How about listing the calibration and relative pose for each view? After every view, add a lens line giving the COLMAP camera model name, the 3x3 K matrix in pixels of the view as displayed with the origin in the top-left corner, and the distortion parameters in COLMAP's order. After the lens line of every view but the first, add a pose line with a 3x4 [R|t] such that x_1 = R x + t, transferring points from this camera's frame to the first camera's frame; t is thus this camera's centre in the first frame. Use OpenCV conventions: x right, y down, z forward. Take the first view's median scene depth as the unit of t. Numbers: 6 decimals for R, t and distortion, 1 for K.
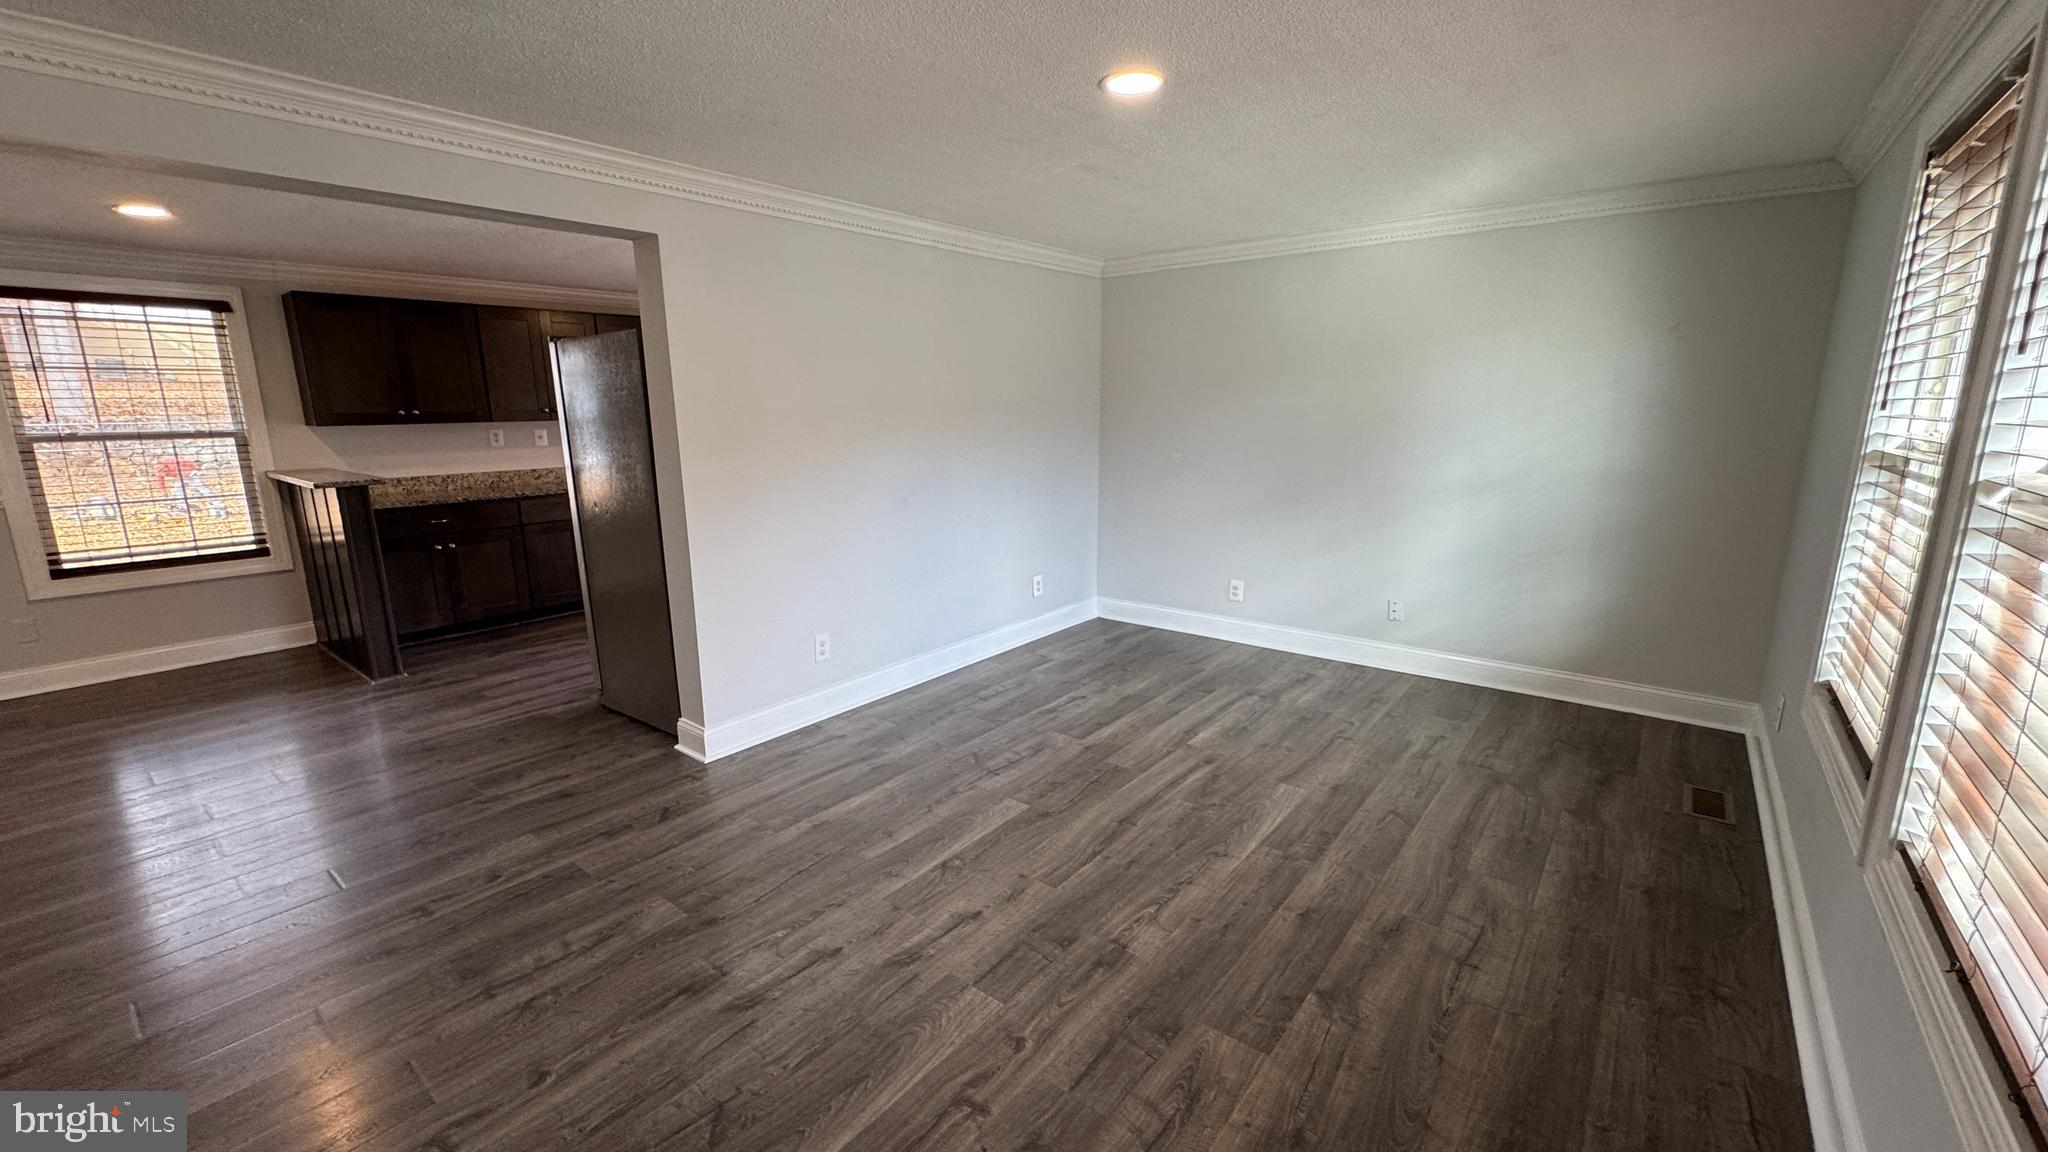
lens RADIAL K [[815.9, 0, 1024.0], [0, 815.9, 576.0], [0, 0, 1]] dist [-0.003619, 0.000335]
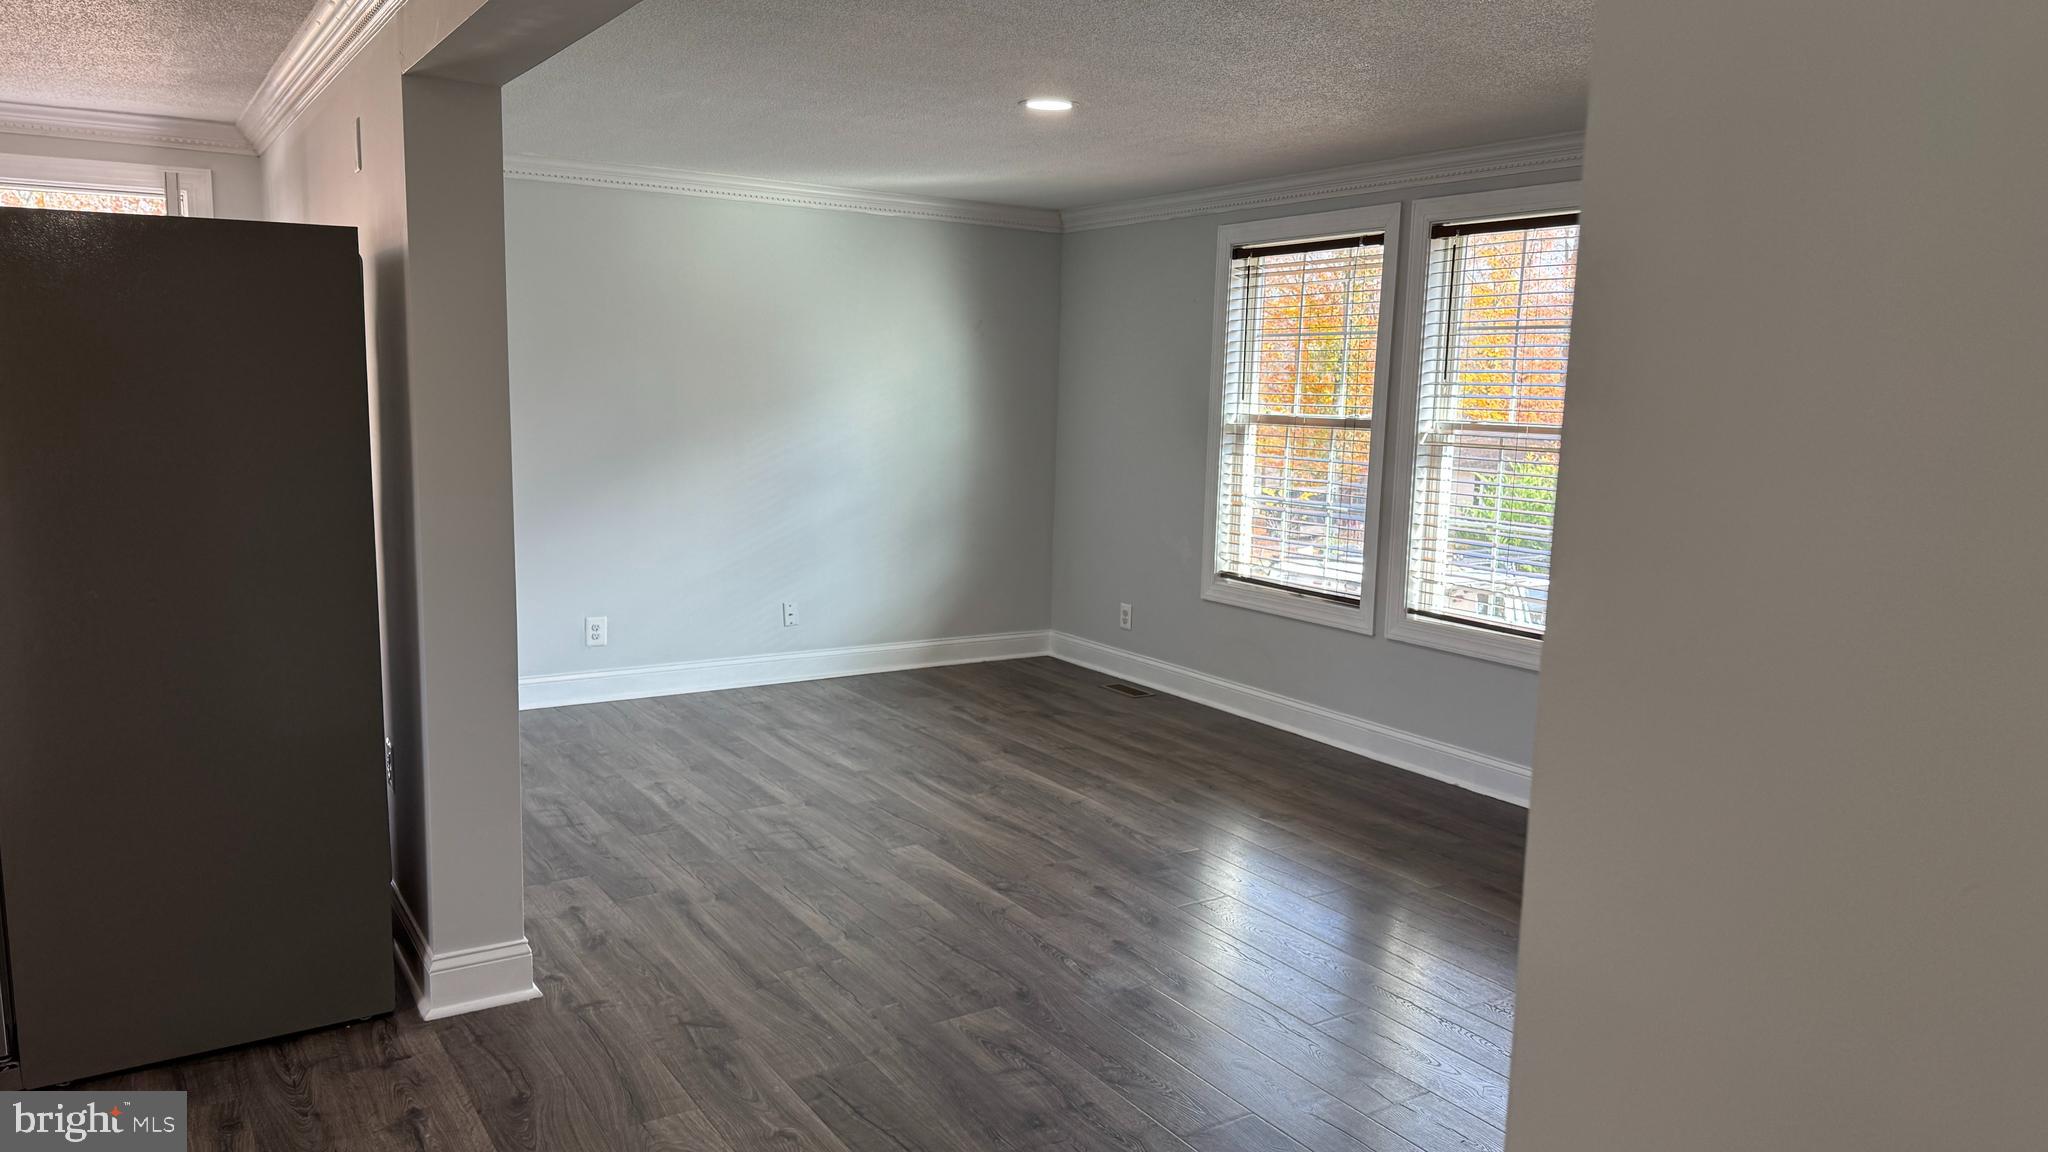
lens RADIAL K [[1417.9, 0, 1036.2], [0, 1417.9, 582.3], [0, 0, 1]] dist [0.159032, -0.268982]
pose [[0.310042, -0.116472, 0.943561, -0.987214], [0.166458, 0.983787, 0.066742, -0.054635], [-0.936037, 0.136371, 0.324403, 0.250272]]
